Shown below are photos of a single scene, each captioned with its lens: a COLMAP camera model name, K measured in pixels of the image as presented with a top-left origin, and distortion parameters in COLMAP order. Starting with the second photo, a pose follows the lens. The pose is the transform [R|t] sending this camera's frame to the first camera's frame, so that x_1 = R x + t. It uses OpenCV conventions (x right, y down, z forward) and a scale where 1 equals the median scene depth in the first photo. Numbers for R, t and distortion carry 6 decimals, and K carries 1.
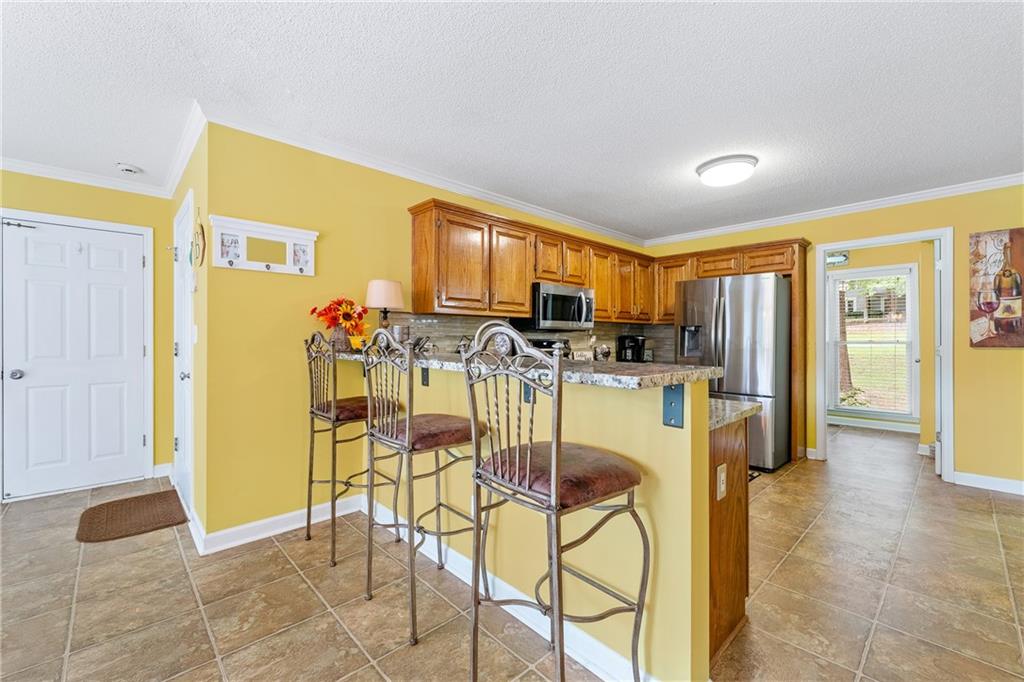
lens RADIAL K [[419.4, 0, 515.5], [0, 419.4, 337.8], [0, 0, 1]] dist [-0.007908, -0.000791]
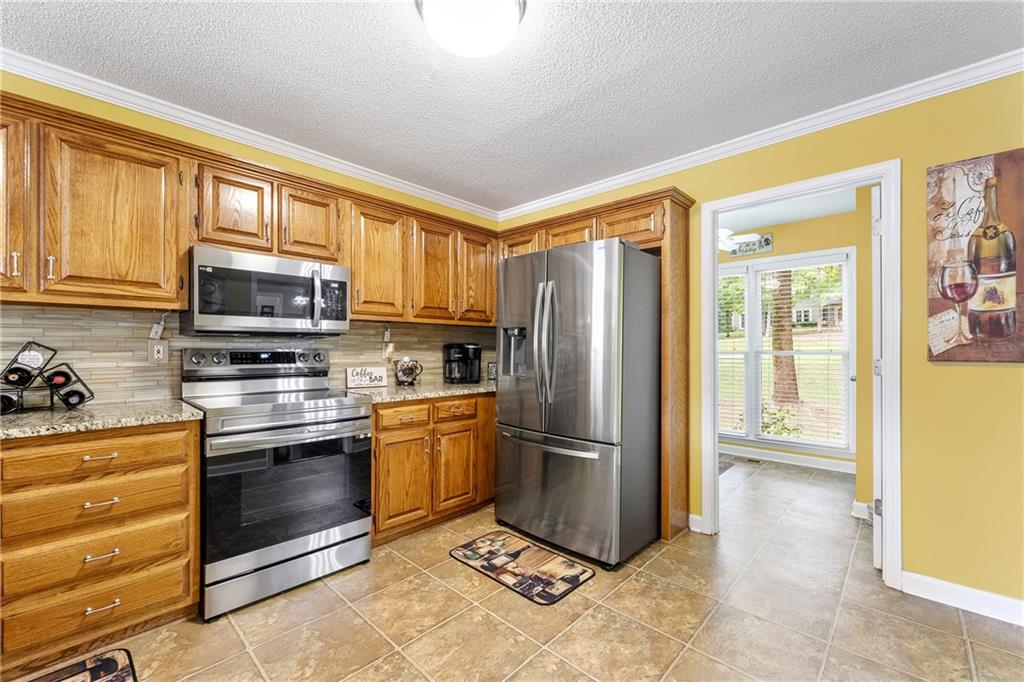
lens RADIAL K [[419.4, 0, 513.6], [0, 419.4, 347.4], [0, 0, 1]] dist [-0.007908, -0.000791]
pose [[0.998132, 0.000002, 0.061098, 0.401098], [-0.000027, 1.000000, 0.000409, 0.001702], [-0.061098, -0.000410, 0.998132, 0.379237]]
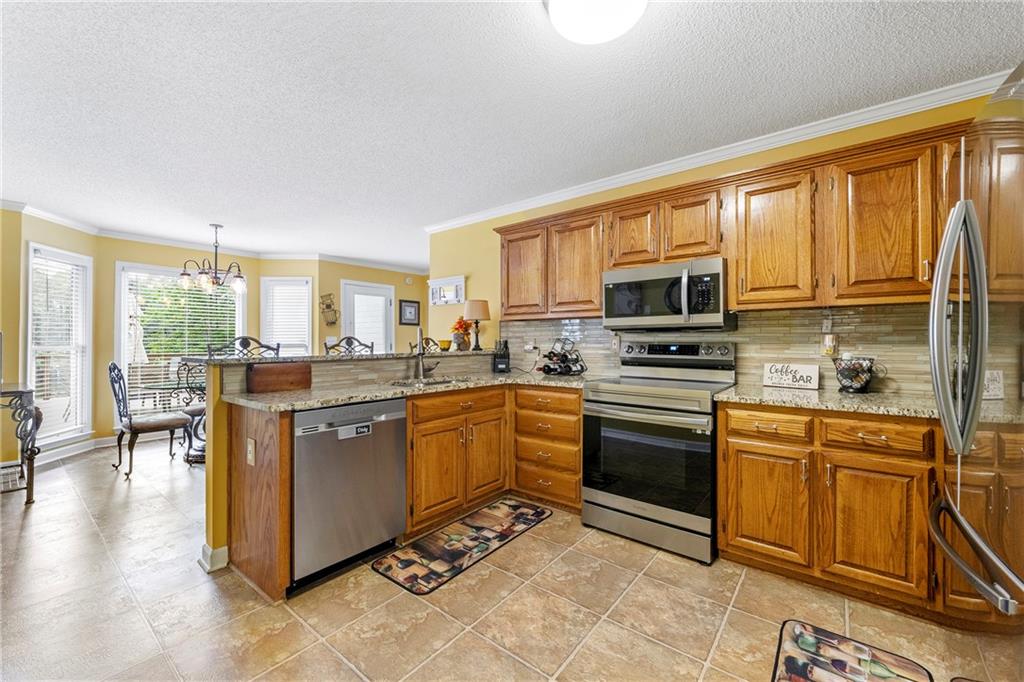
lens RADIAL K [[419.4, 0, 519.1], [0, 419.4, 340.1], [0, 0, 1]] dist [-0.007908, -0.000791]
pose [[0.132916, -0.008251, -0.991093, 0.756614], [0.001493, 0.999966, -0.008124, 0.006020], [0.991126, -0.000400, 0.132924, 0.655163]]
